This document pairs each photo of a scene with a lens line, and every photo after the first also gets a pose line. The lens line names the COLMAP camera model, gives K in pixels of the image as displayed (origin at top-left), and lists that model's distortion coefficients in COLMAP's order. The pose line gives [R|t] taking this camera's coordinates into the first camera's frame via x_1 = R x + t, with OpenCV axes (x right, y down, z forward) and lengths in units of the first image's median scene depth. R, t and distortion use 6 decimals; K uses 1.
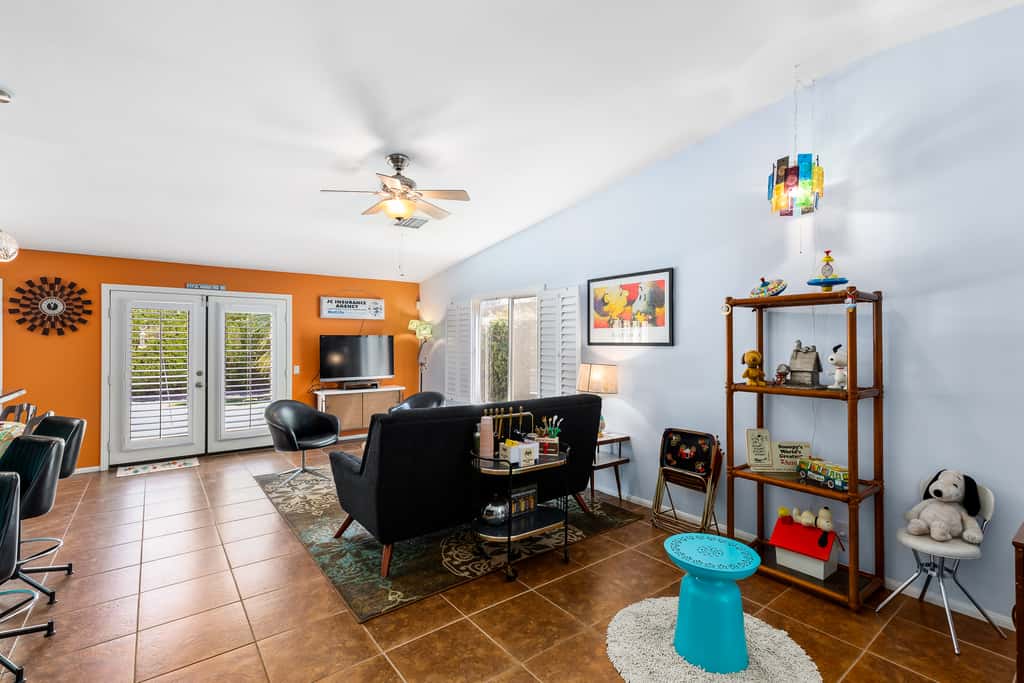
lens RADIAL K [[464.5, 0, 512.0], [0, 464.5, 339.2], [0, 0, 1]] dist [0.002347, 0.000124]
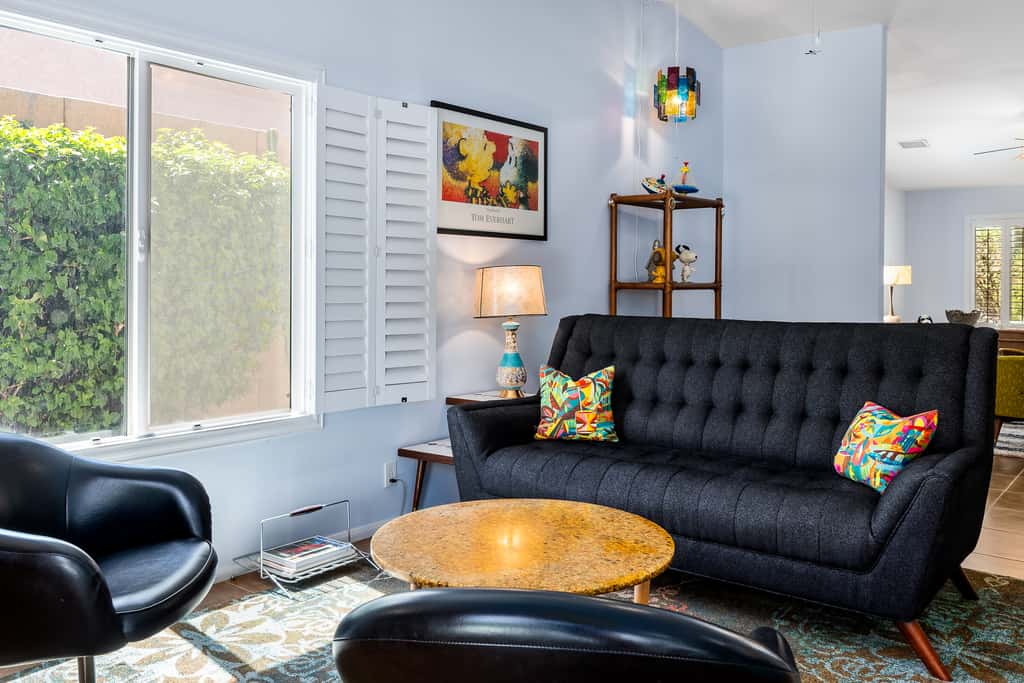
lens RADIAL K [[845.4, 0, 511.0], [0, 845.4, 284.1], [0, 0, 1]] dist [-0.001457, -0.000735]
pose [[-0.240991, -0.005952, 0.970509, -0.856371], [-0.012555, 0.999917, 0.003015, 0.075110], [-0.970446, -0.011459, -0.241046, 1.328633]]
